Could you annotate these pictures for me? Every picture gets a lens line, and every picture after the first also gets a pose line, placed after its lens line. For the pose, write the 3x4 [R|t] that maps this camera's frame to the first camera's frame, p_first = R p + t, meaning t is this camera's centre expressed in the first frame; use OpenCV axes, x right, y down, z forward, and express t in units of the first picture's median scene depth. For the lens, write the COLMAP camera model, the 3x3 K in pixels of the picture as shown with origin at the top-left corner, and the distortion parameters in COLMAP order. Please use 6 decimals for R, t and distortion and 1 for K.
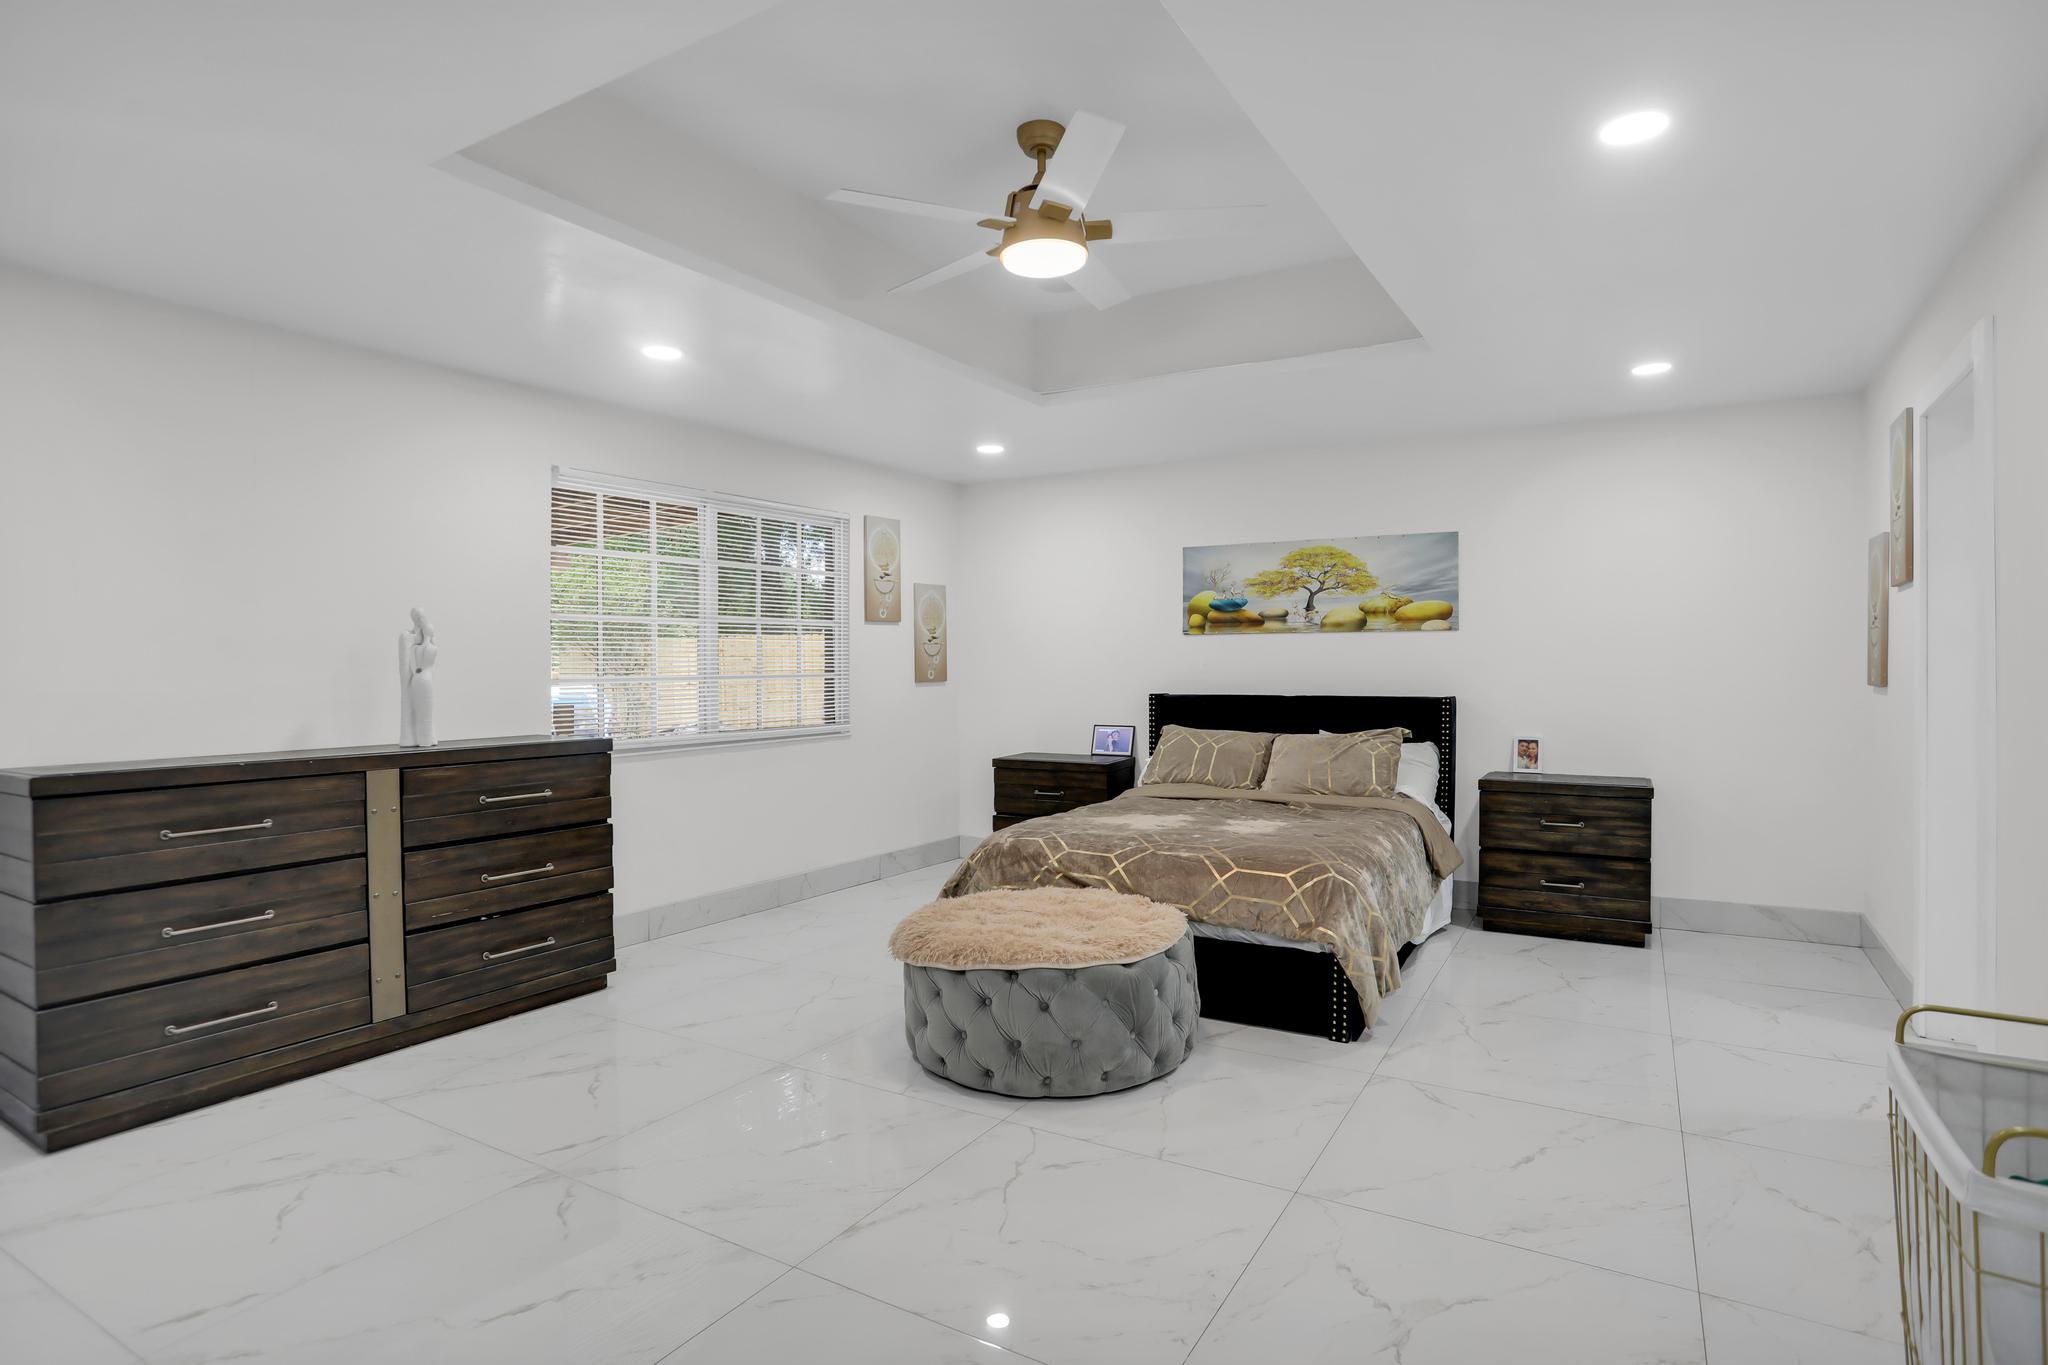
lens RADIAL K [[1036.5, 0, 1039.6], [0, 1036.5, 689.6], [0, 0, 1]] dist [-0.055829, 0.024702]
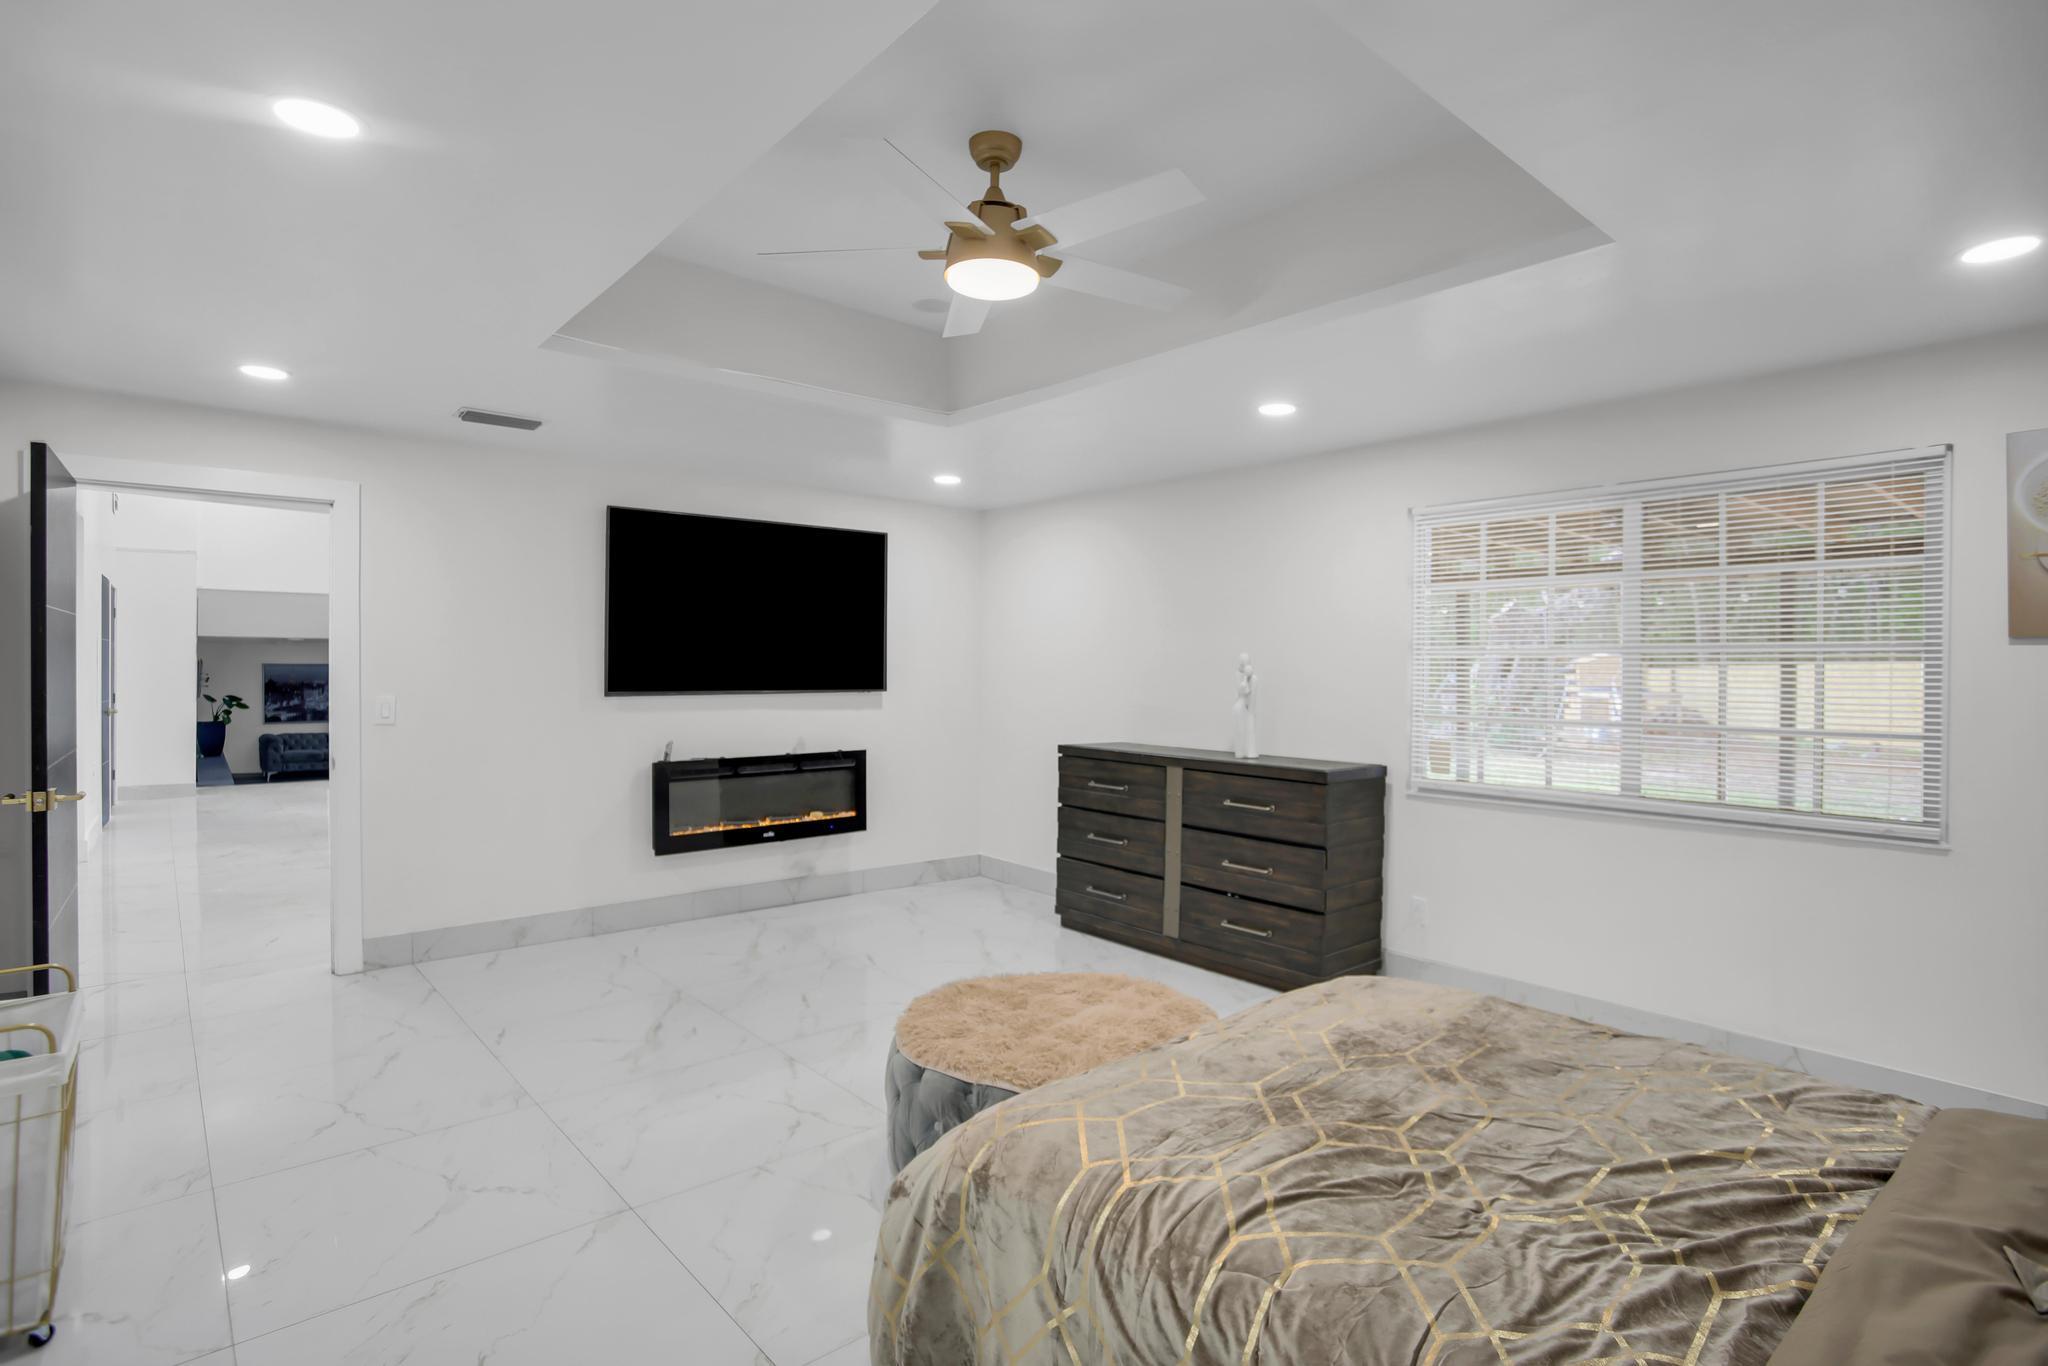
lens RADIAL K [[1036.5, 0, 1030.9], [0, 1036.5, 670.9], [0, 0, 1]] dist [-0.055829, 0.024702]
pose [[-0.324625, 0.007677, -0.945812, 0.844150], [-0.028118, 0.999447, 0.017763, -0.081705], [0.945425, 0.032361, -0.324229, 1.295064]]
